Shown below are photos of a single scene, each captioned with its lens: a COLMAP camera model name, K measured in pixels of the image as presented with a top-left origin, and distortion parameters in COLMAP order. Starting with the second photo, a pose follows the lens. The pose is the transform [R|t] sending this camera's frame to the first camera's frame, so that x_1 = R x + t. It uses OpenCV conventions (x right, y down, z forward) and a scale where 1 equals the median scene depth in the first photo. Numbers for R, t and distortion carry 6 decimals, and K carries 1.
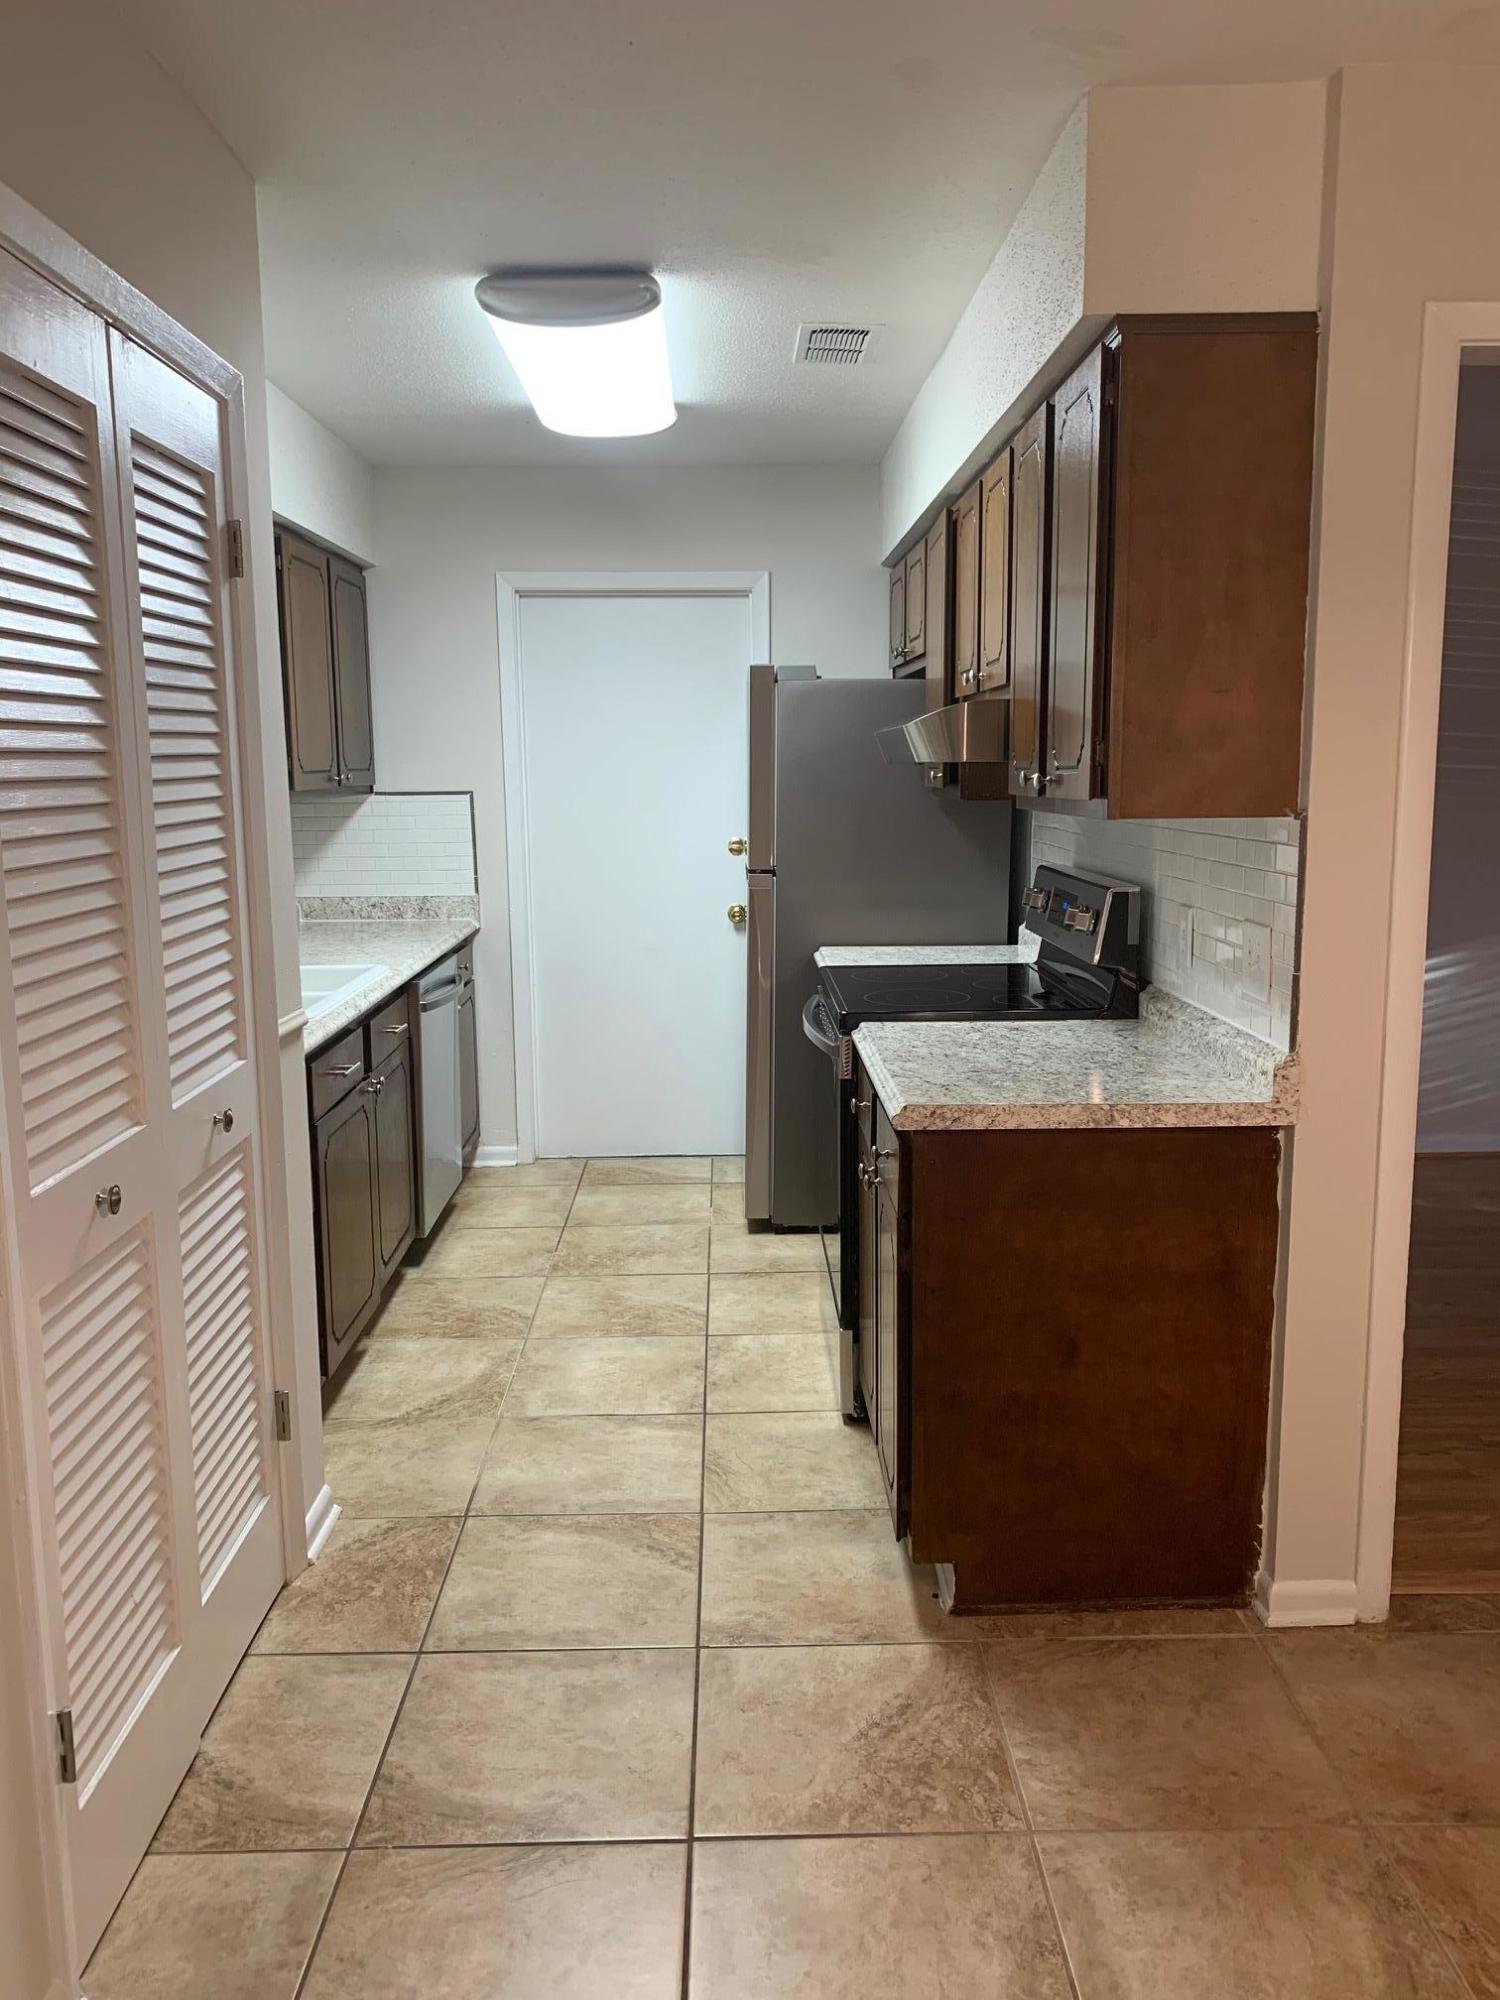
lens RADIAL K [[1540.4, 0, 754.6], [0, 1540.4, 974.5], [0, 0, 1]] dist [0.023787, -0.019025]
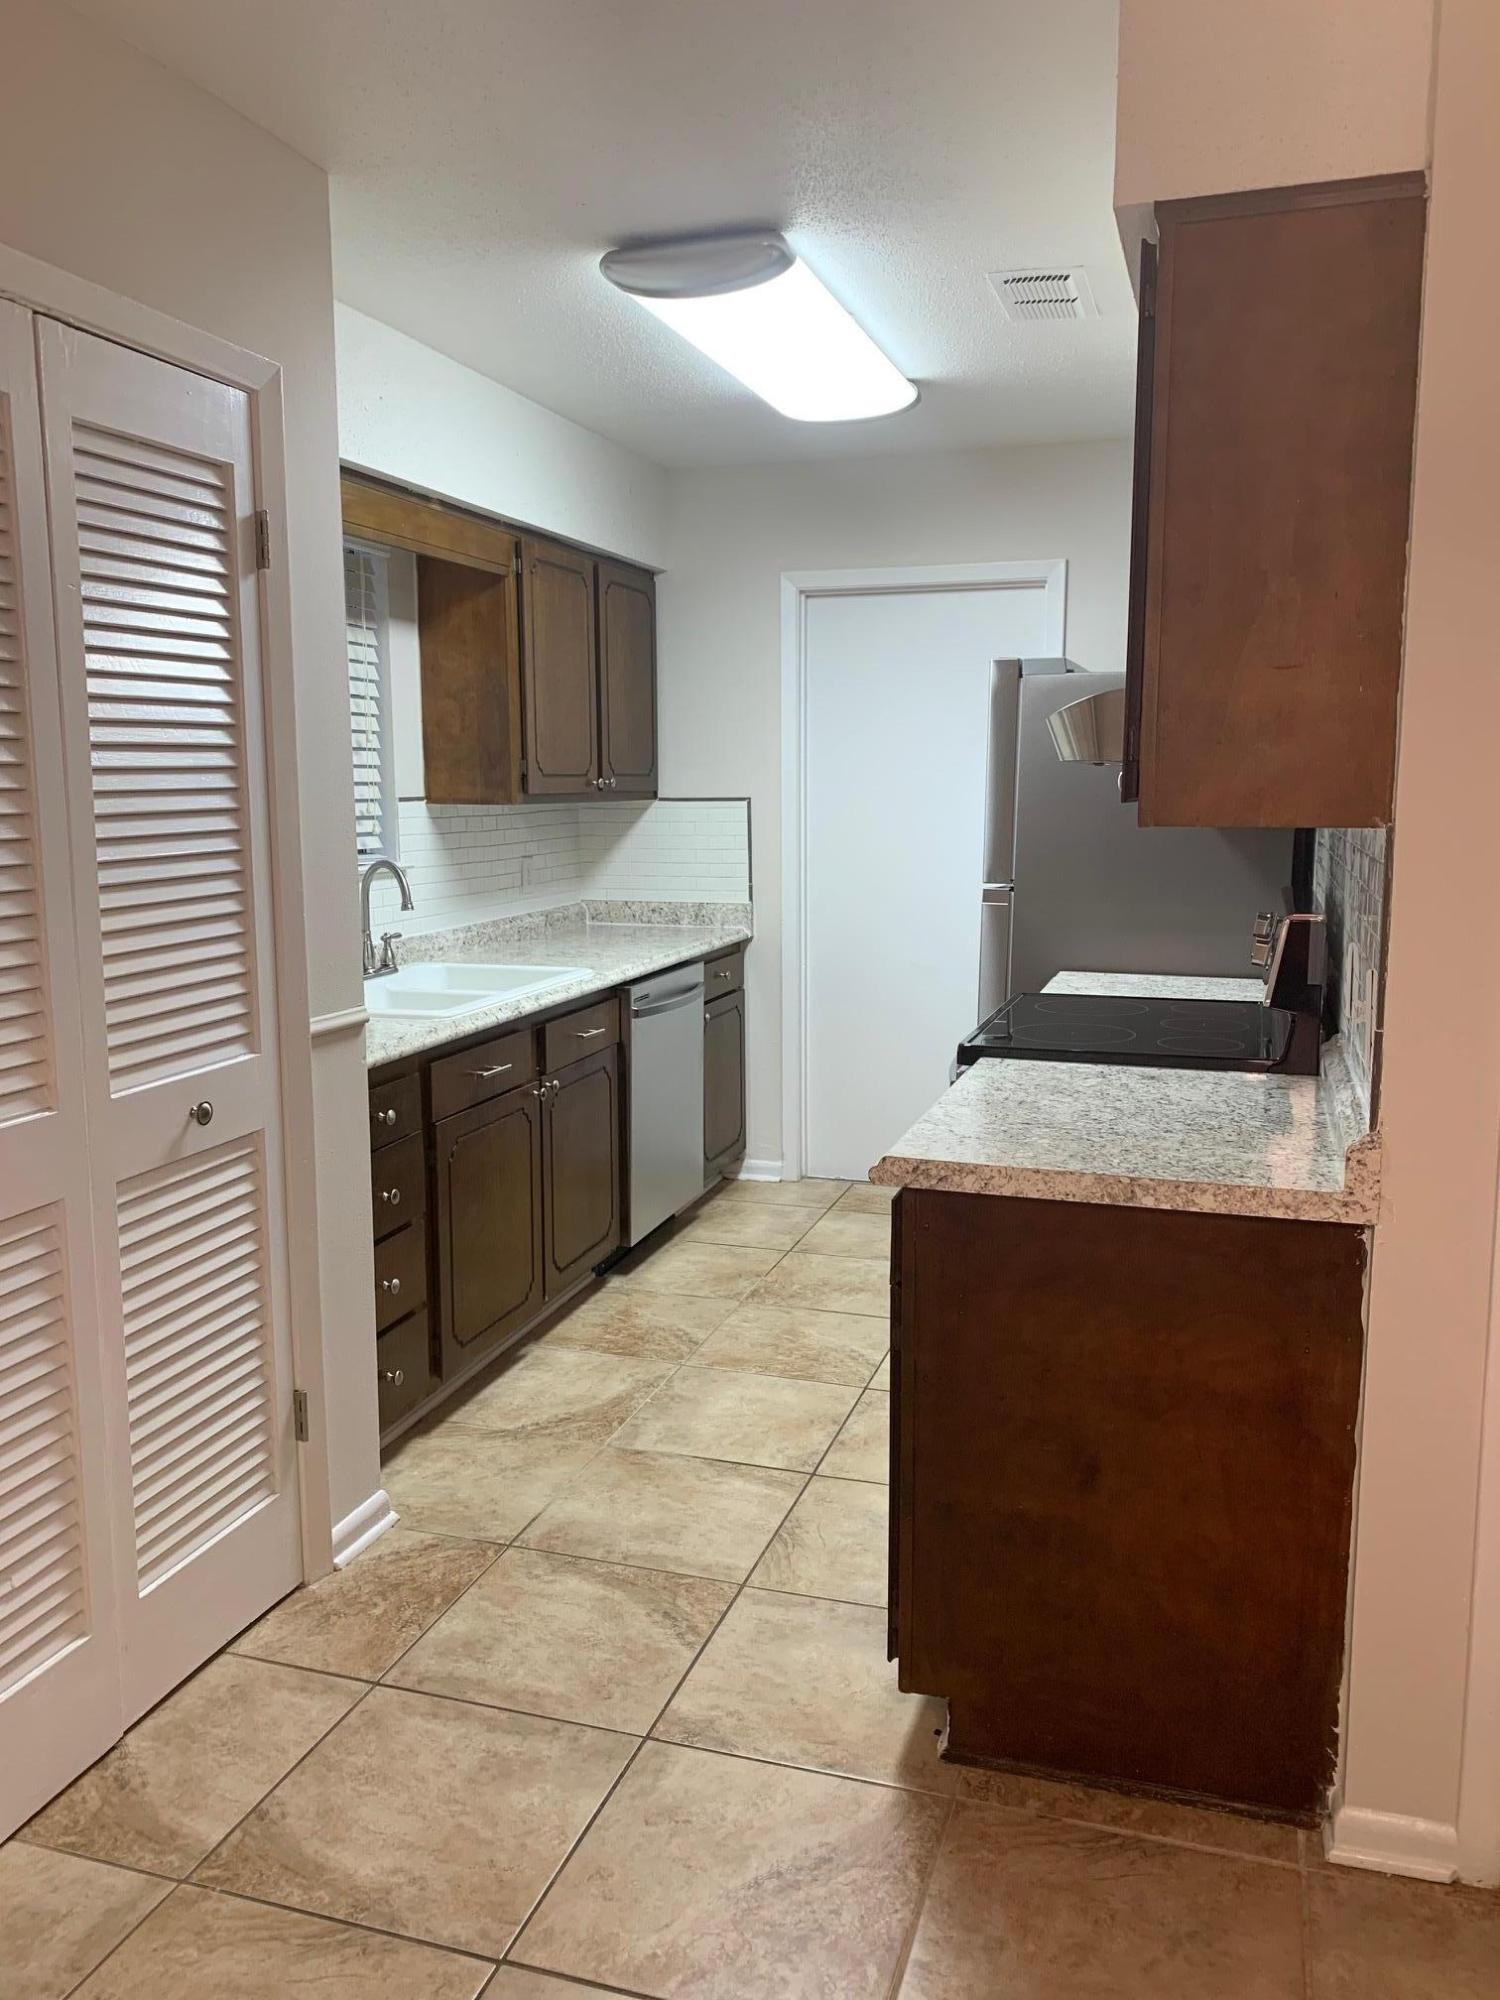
lens RADIAL K [[1540.4, 0, 763.0], [0, 1540.4, 978.0], [0, 0, 1]] dist [0.023787, -0.019025]
pose [[0.946590, 0.048873, -0.318716, 0.289090], [-0.051156, 0.998690, 0.001209, -0.011285], [0.318357, 0.015160, 0.947850, 0.158215]]
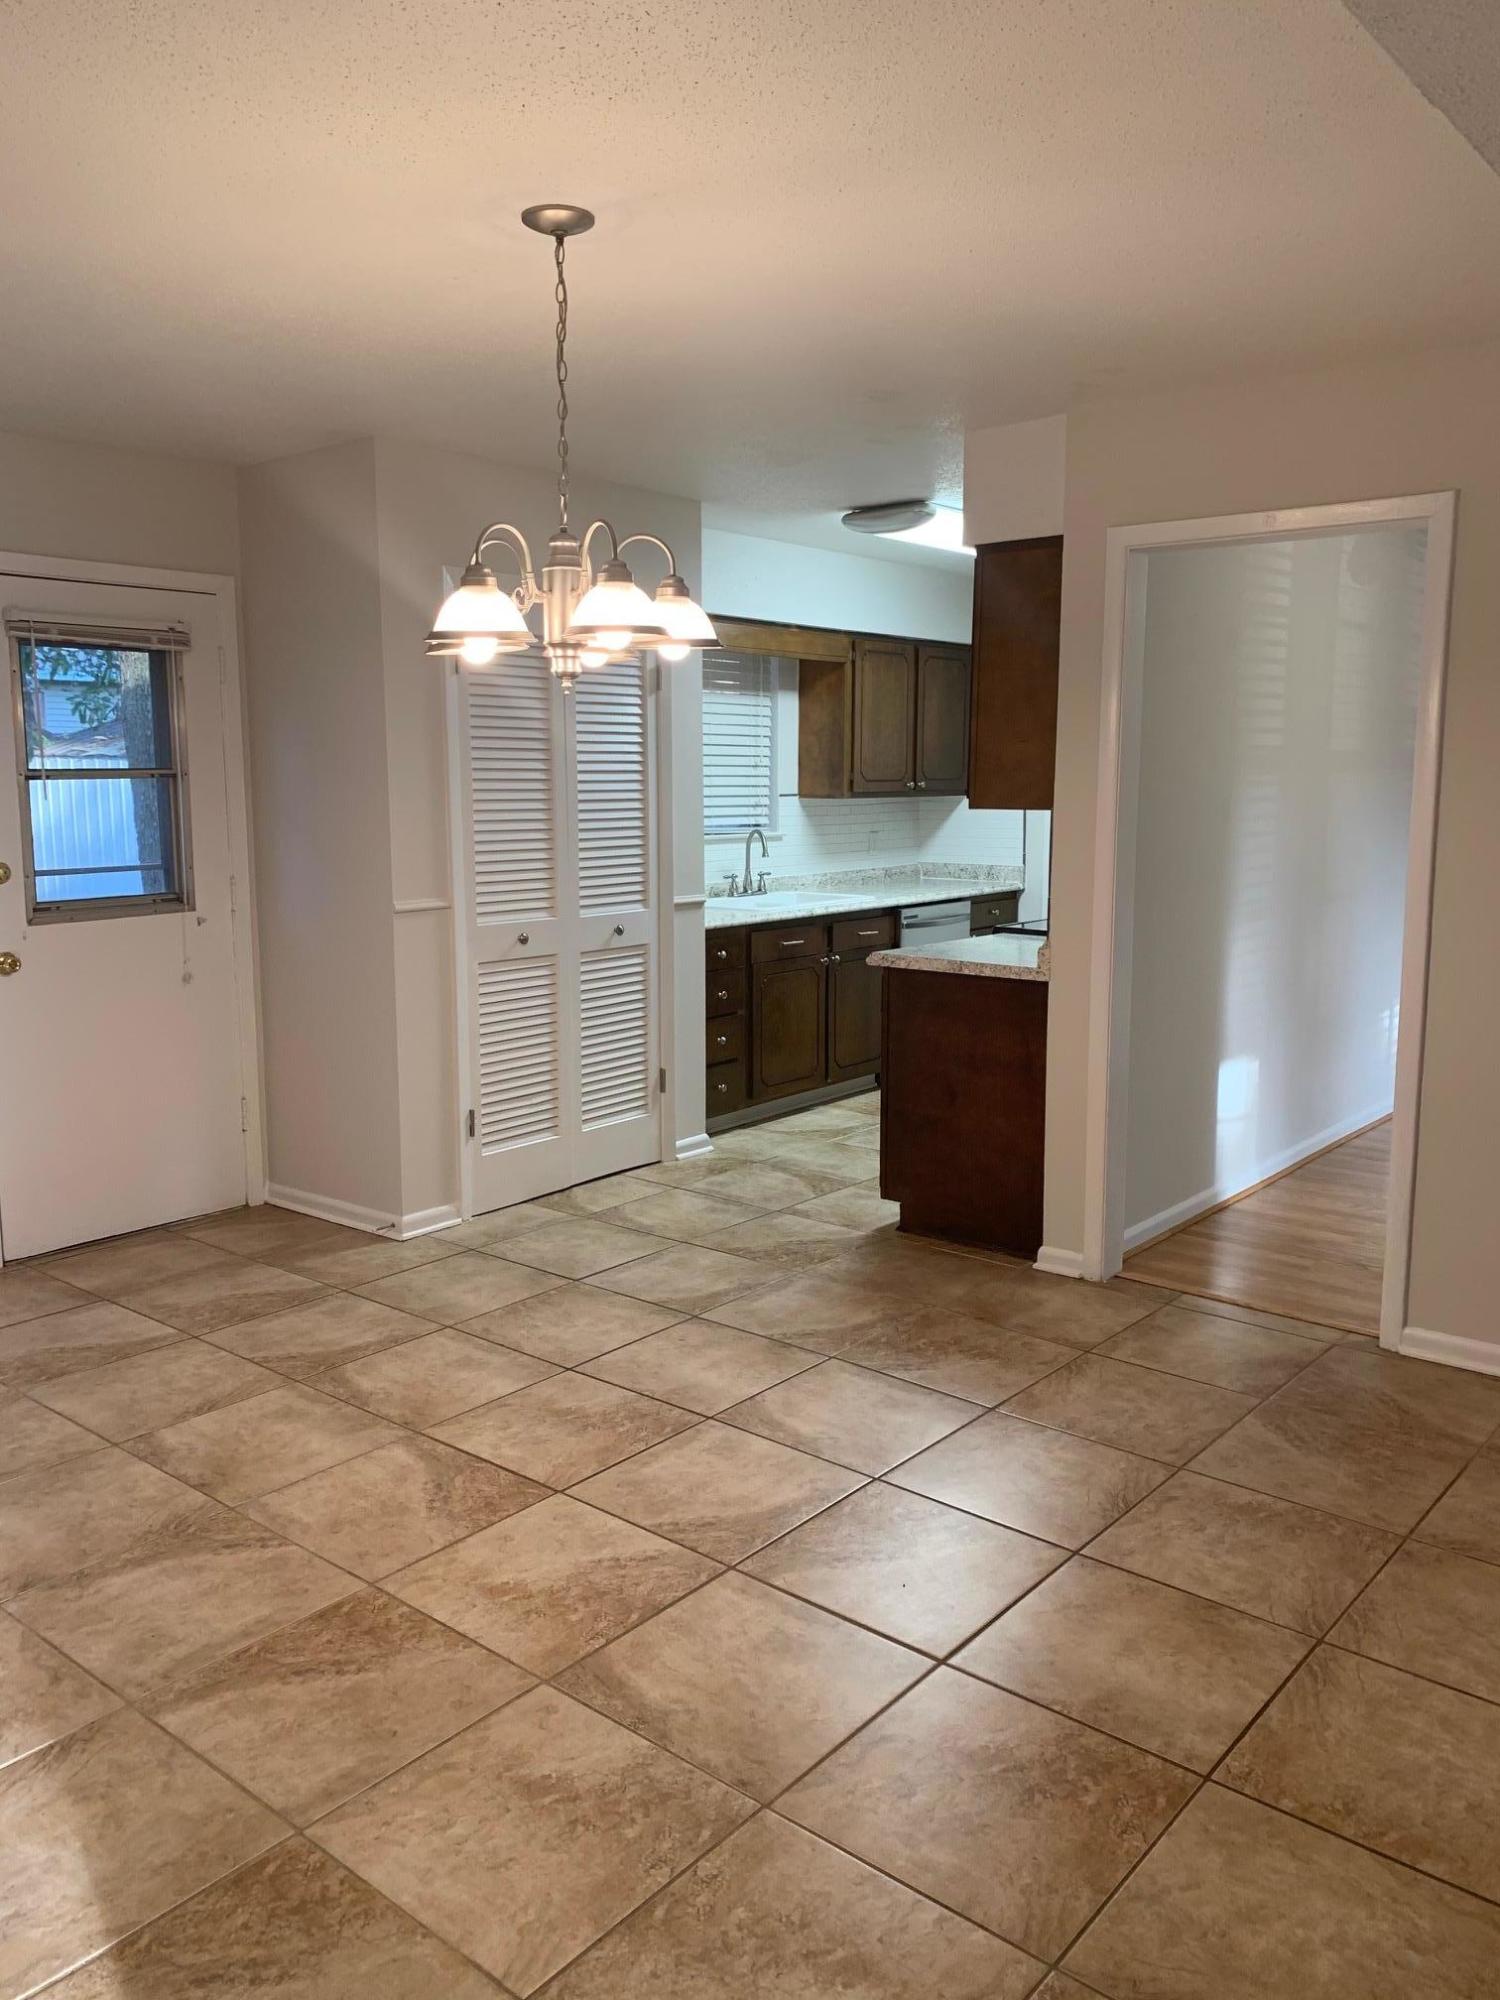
lens RADIAL K [[1540.4, 0, 770.7], [0, 1540.4, 986.8], [0, 0, 1]] dist [0.023787, -0.019025]
pose [[0.761018, 0.099680, -0.641027, 1.206593], [-0.099363, 0.994376, 0.036663, 0.066959], [0.641076, 0.035793, 0.766642, -0.558575]]
